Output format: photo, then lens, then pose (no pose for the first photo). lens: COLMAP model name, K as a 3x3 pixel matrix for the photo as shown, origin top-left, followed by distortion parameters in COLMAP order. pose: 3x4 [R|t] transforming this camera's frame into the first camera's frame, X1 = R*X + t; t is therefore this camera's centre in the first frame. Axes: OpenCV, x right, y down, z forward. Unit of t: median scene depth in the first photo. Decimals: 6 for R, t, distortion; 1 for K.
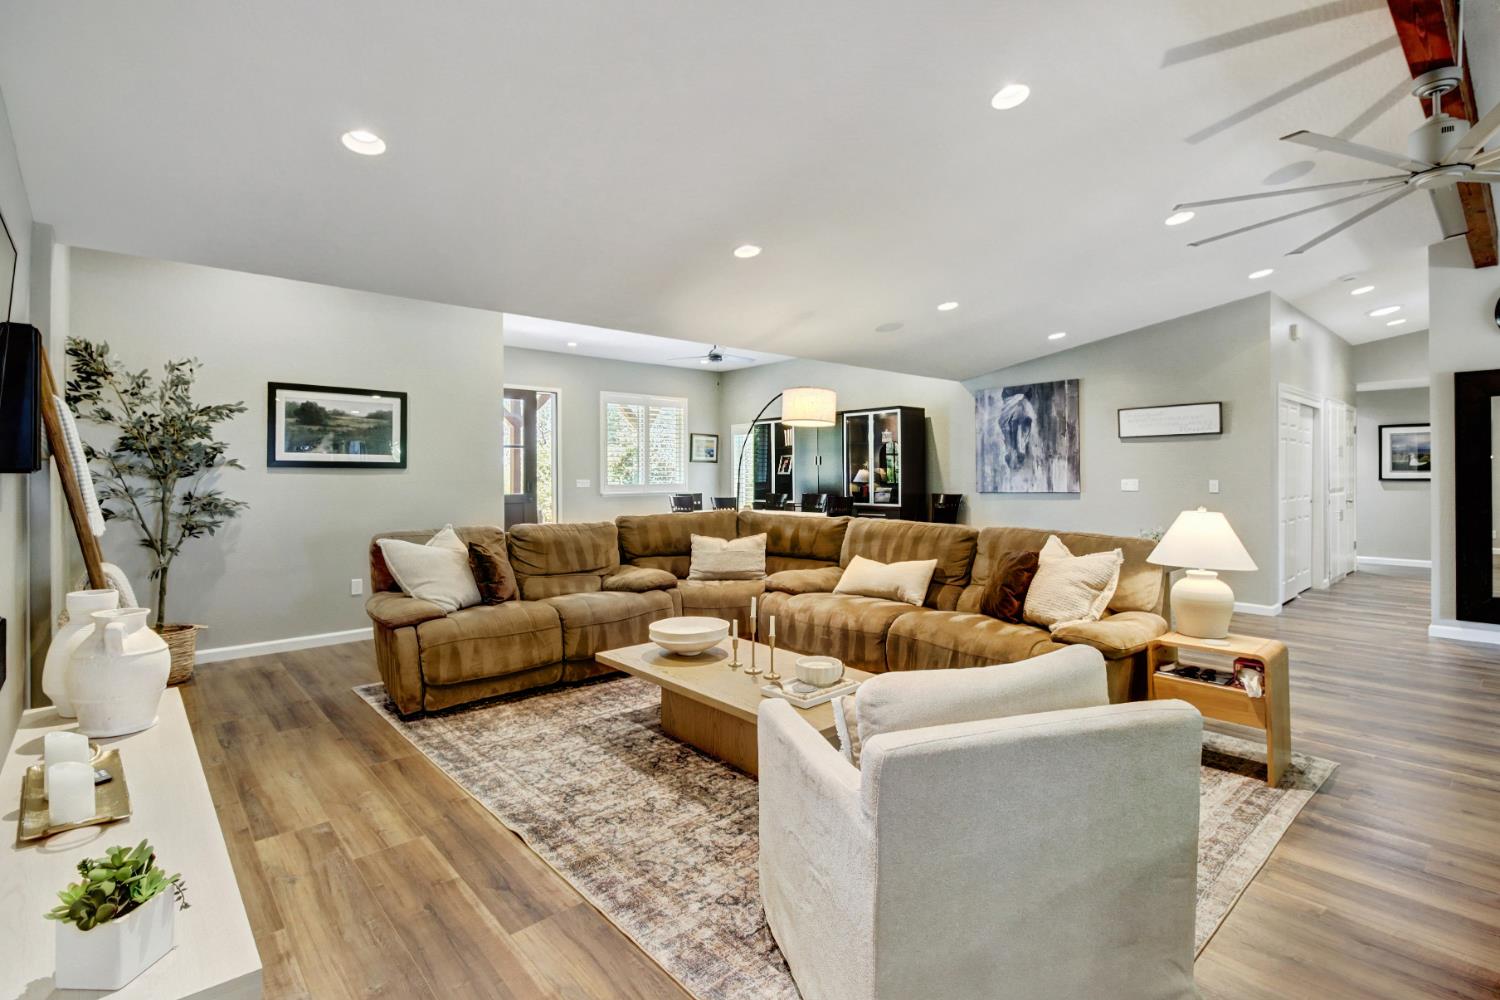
lens RADIAL K [[697.1, 0, 756.5], [0, 697.1, 475.0], [0, 0, 1]] dist [0.018994, -0.011918]
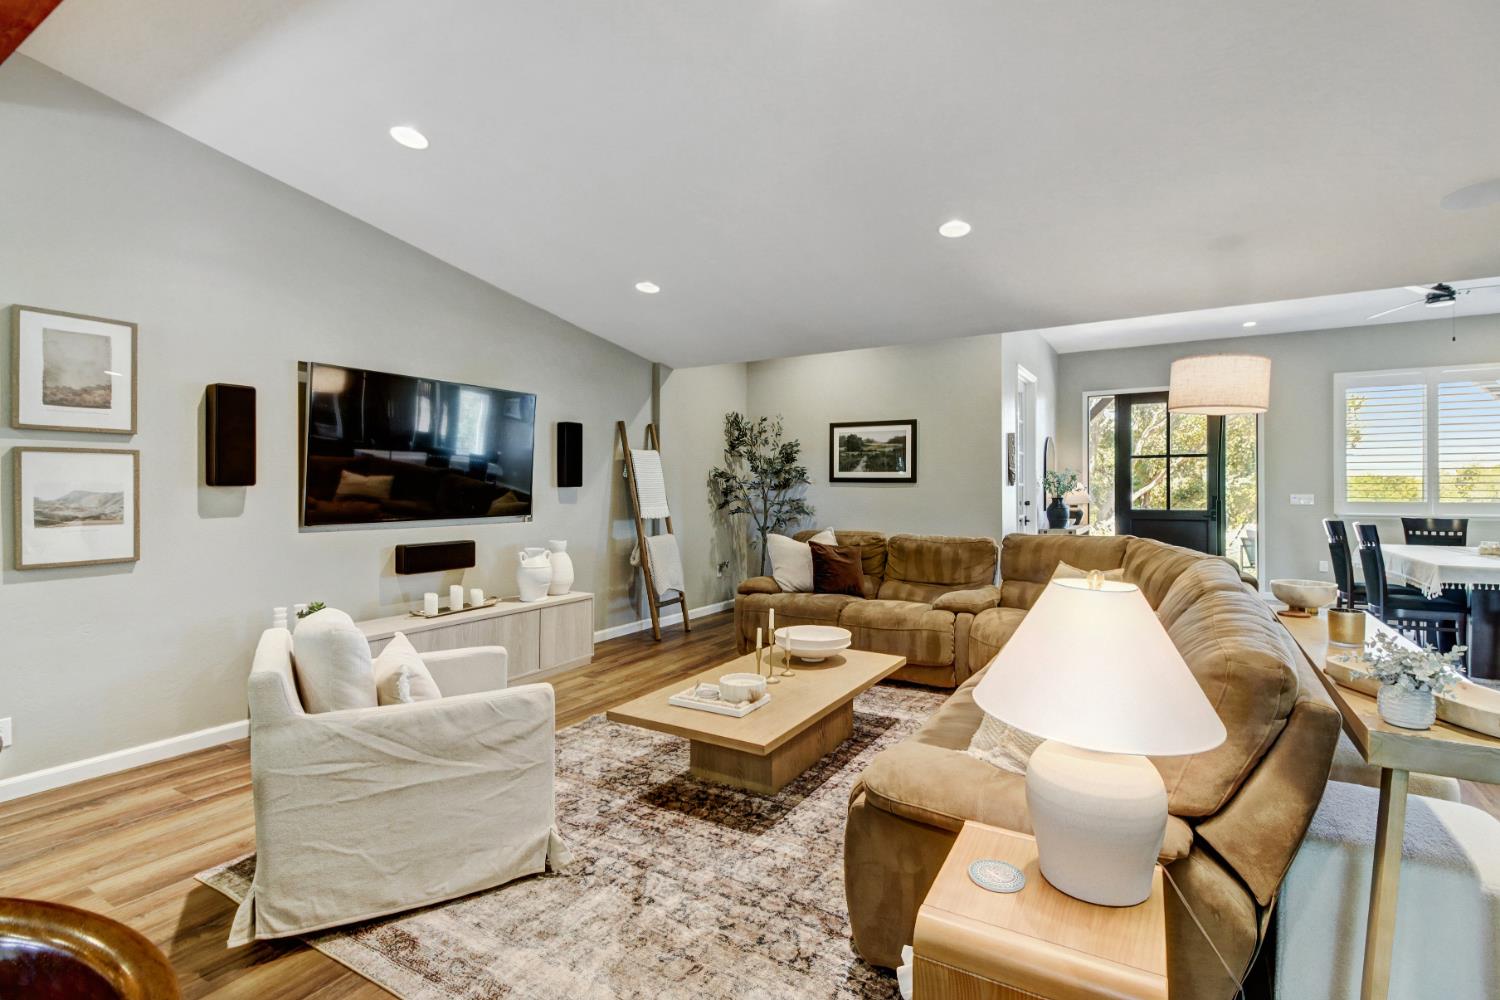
lens RADIAL K [[697.1, 0, 761.3], [0, 697.1, 484.9], [0, 0, 1]] dist [0.018994, -0.011918]
pose [[0.300455, -0.000828, -0.953796, 0.559093], [-0.001529, 0.999998, -0.001350, -0.003599], [0.953795, 0.001864, 0.300453, 0.389428]]
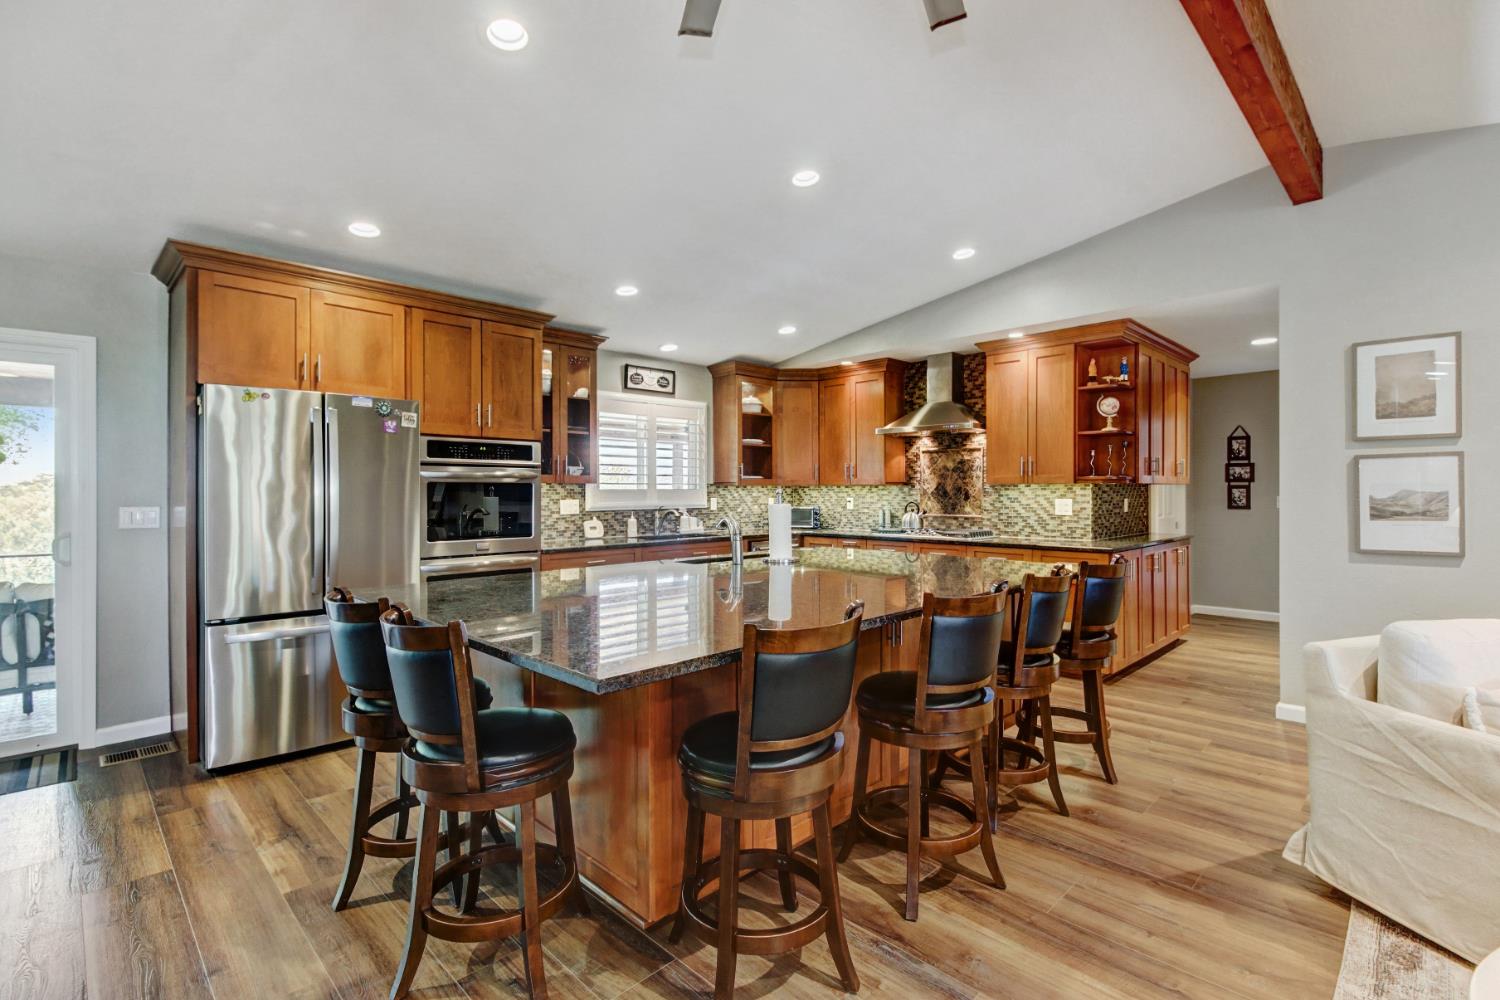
lens RADIAL K [[697.1, 0, 754.7], [0, 697.1, 492.1], [0, 0, 1]] dist [0.018994, -0.011918]
pose [[-0.998584, 0.006491, -0.052802, 0.498150], [0.006365, 0.999976, 0.002556, -0.002449], [0.052817, 0.002216, -0.998602, 0.643821]]
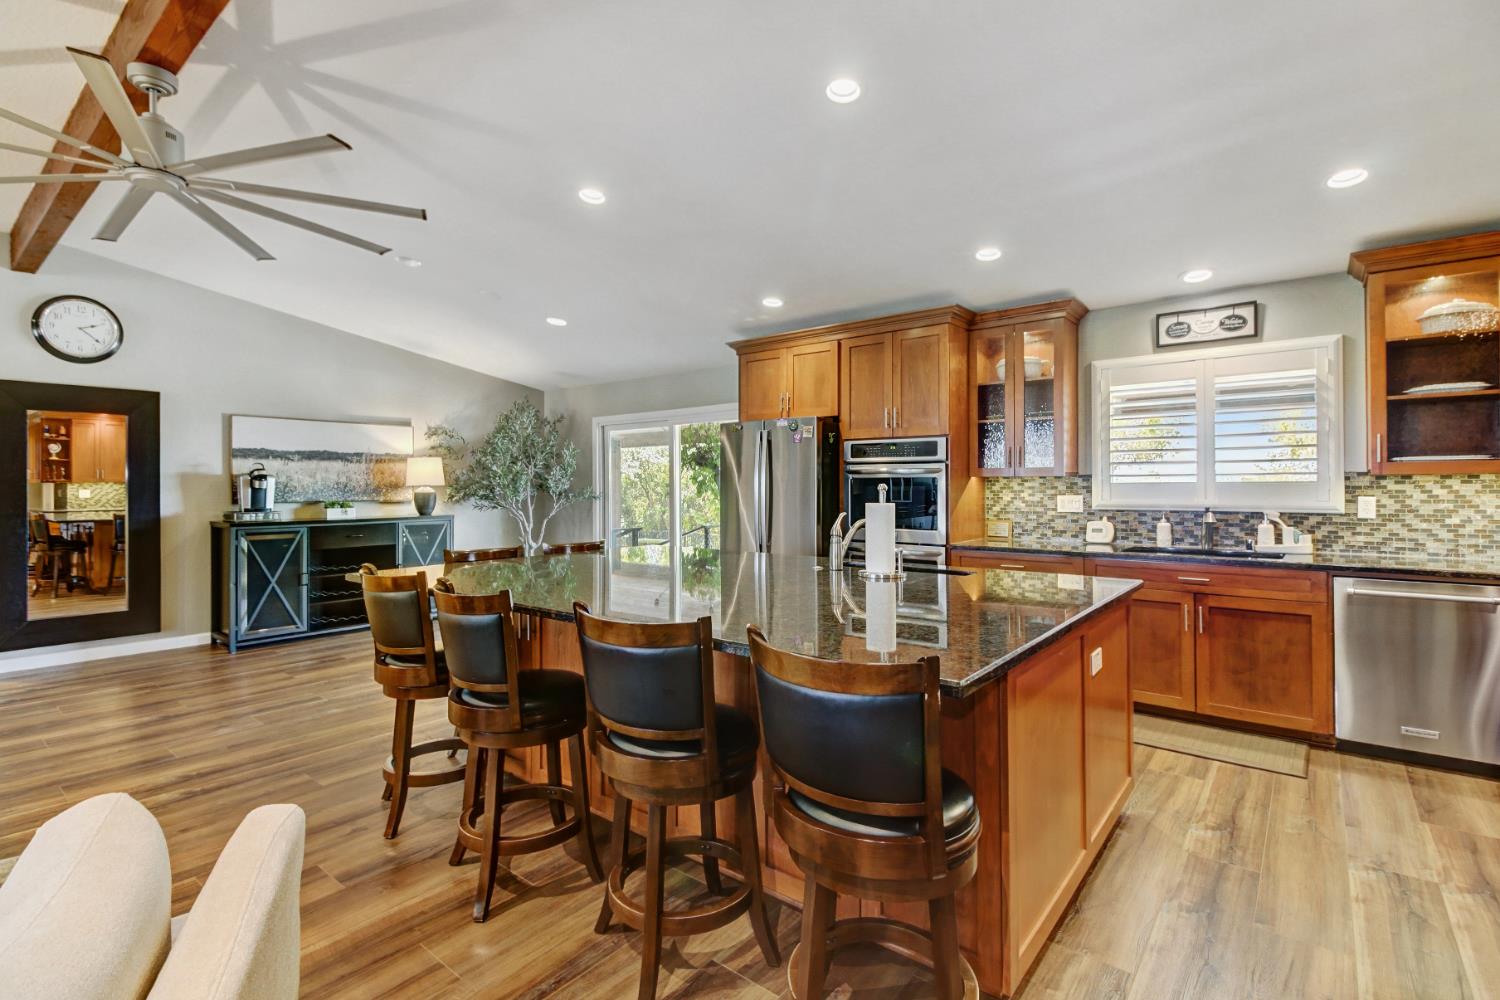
lens RADIAL K [[697.1, 0, 760.8], [0, 697.1, 483.3], [0, 0, 1]] dist [0.018994, -0.011918]
pose [[-0.167902, 0.009393, 0.985759, -0.052682], [0.004352, 0.999952, -0.008787, 0.000341], [-0.985794, 0.002815, -0.167935, 0.166193]]
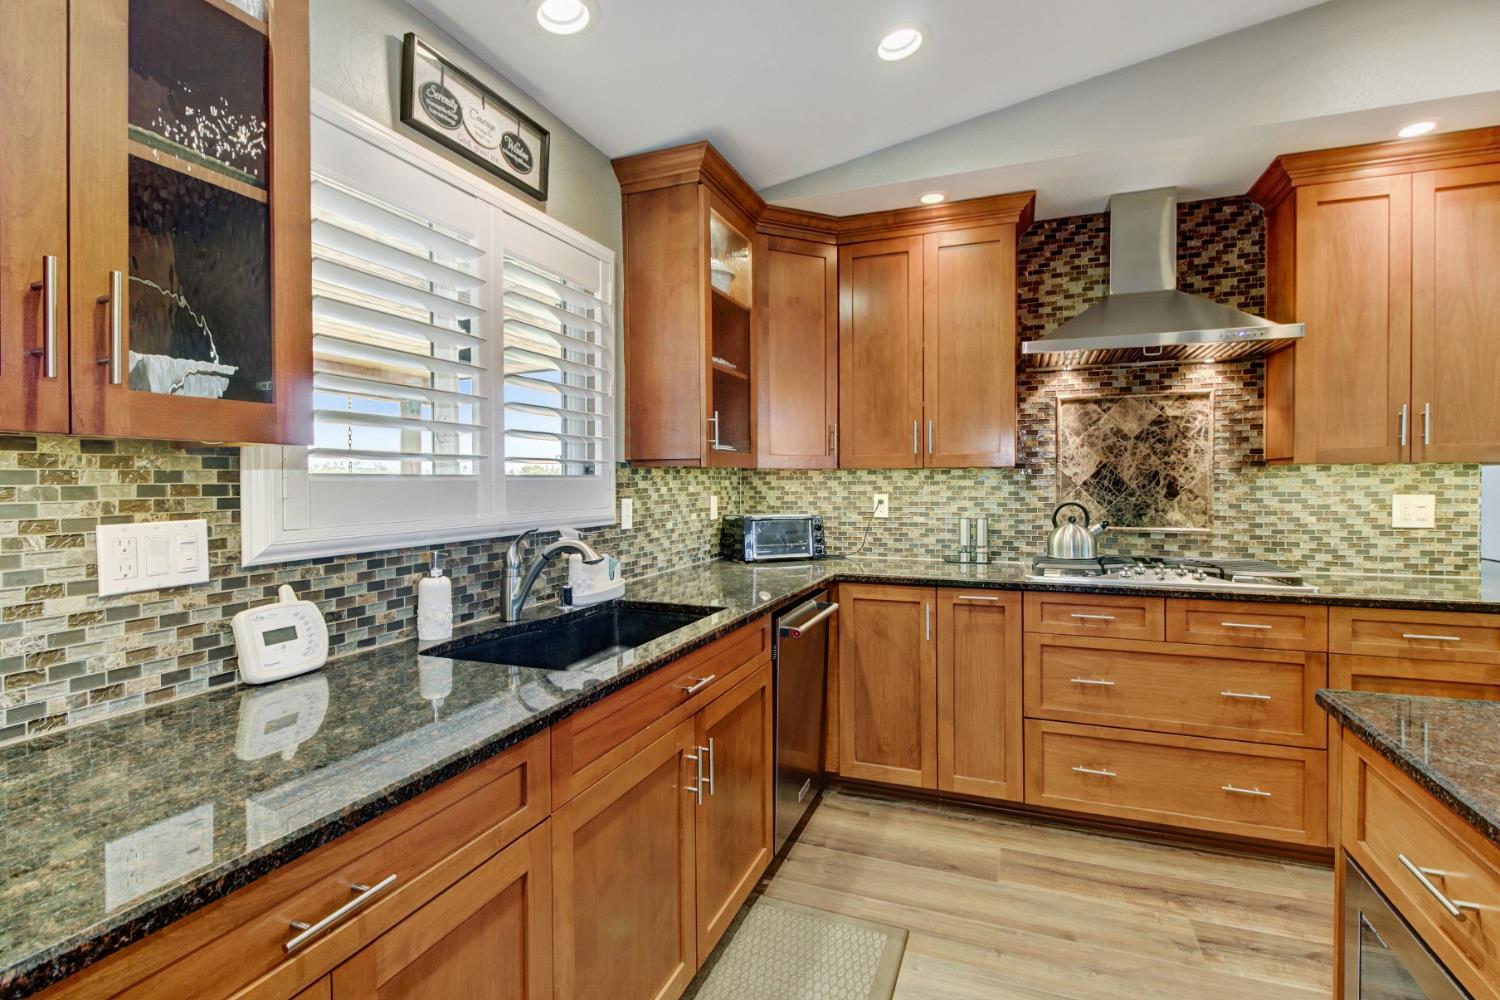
lens RADIAL K [[697.1, 0, 758.4], [0, 697.1, 487.4], [0, 0, 1]] dist [0.018994, -0.011918]
pose [[-0.887417, 0.013124, -0.460780, 0.639005], [0.008295, 0.999887, 0.012504, -0.002572], [0.460893, 0.007274, -0.887426, -0.063480]]
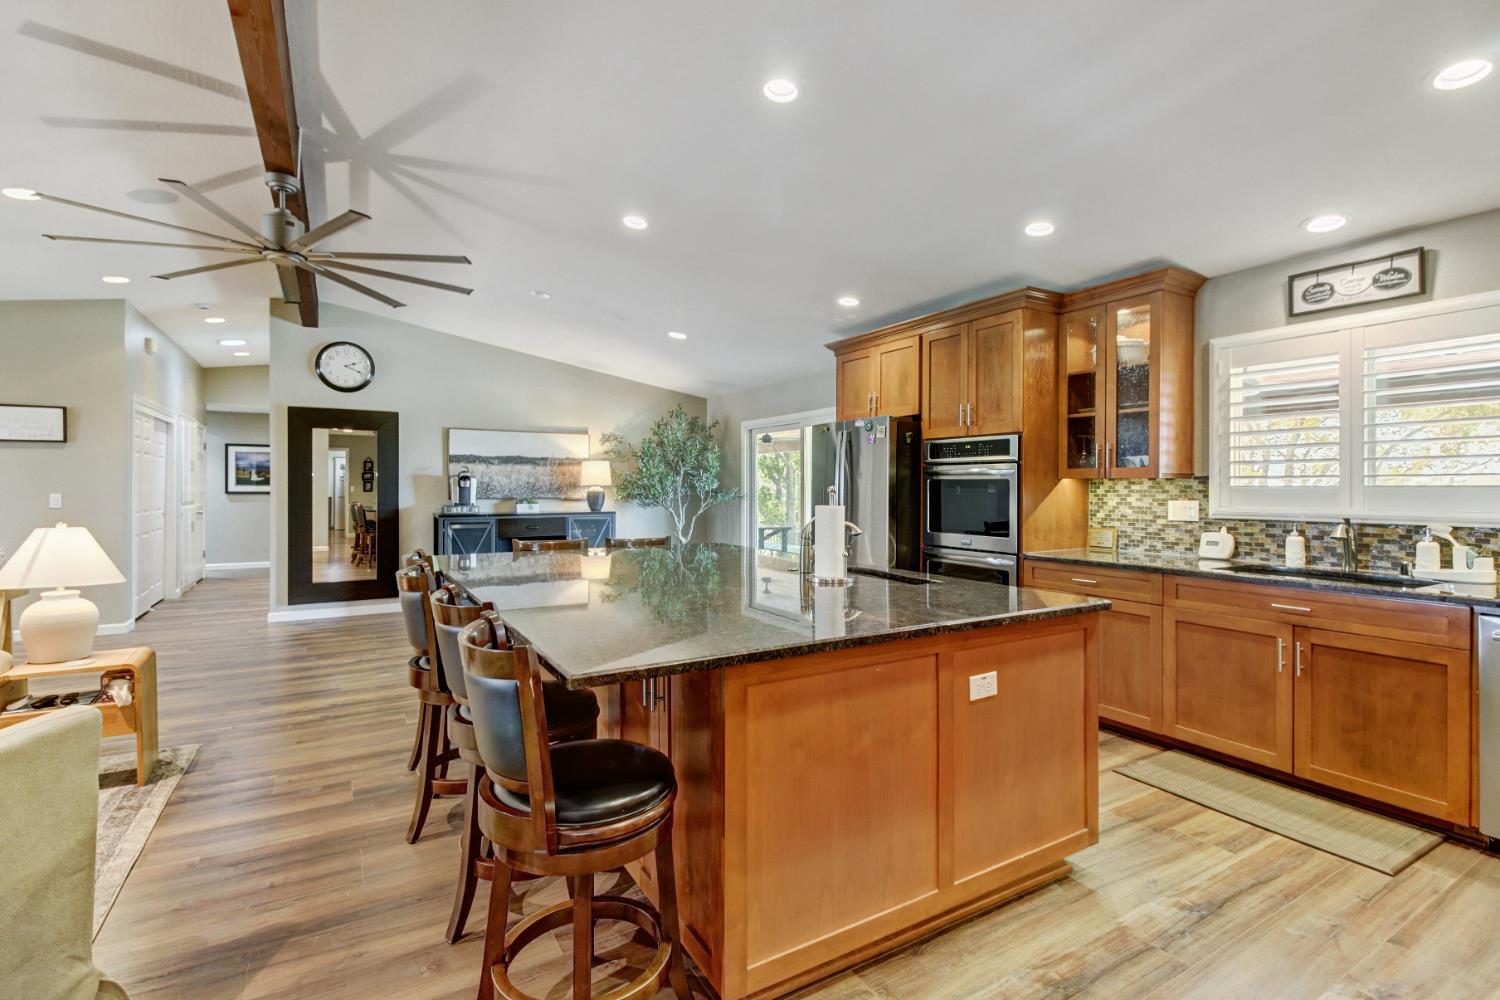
lens RADIAL K [[697.1, 0, 758.9], [0, 697.1, 487.0], [0, 0, 1]] dist [0.018994, -0.011918]
pose [[0.189192, 0.005650, 0.981924, -0.062613], [-0.003298, 0.999981, -0.005119, 0.000288], [-0.981935, -0.002270, 0.189207, -0.051239]]
